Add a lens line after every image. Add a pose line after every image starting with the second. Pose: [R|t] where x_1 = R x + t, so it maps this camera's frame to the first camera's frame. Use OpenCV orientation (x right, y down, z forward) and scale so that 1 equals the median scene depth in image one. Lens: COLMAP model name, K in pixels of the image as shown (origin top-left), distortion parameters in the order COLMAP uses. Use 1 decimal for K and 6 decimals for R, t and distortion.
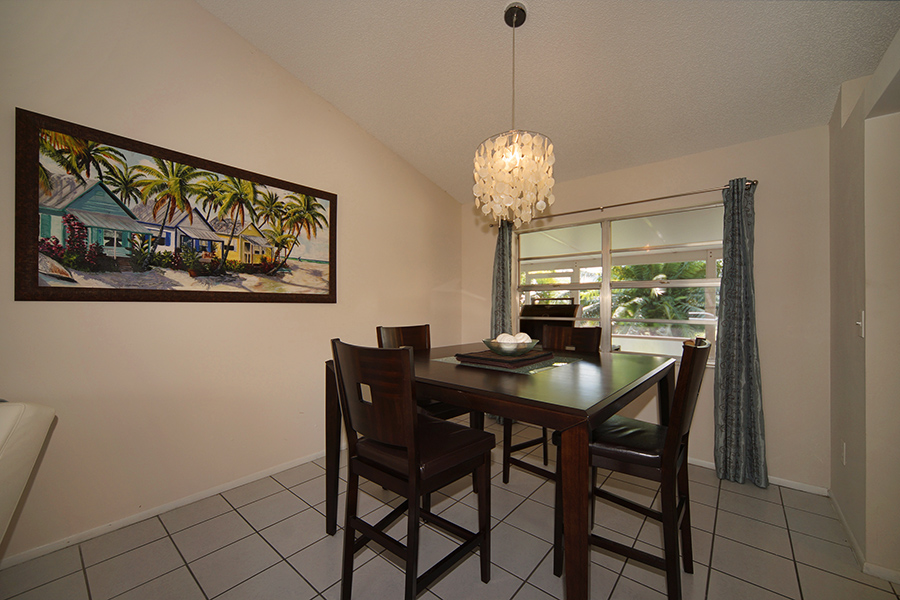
lens RADIAL K [[354.1, 0, 447.9], [0, 354.1, 301.0], [0, 0, 1]] dist [0.000717, -0.000014]
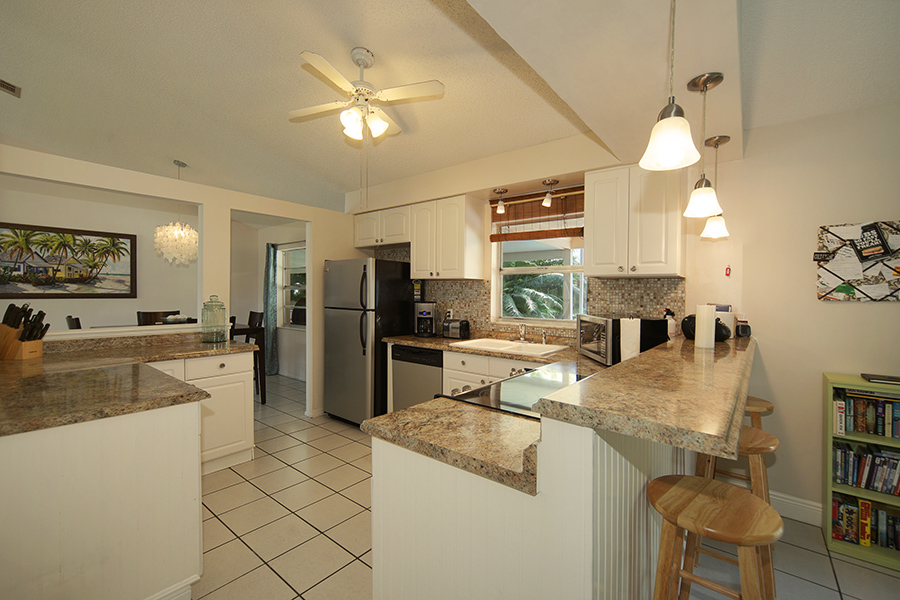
lens RADIAL K [[383.0, 0, 451.8], [0, 383.0, 298.7], [0, 0, 1]] dist [-0.001343, 0.000239]
pose [[0.999883, -0.010920, 0.010689, 1.455761], [0.010740, 0.999802, 0.016741, -0.007960], [-0.010869, -0.016625, 0.999803, -1.071707]]
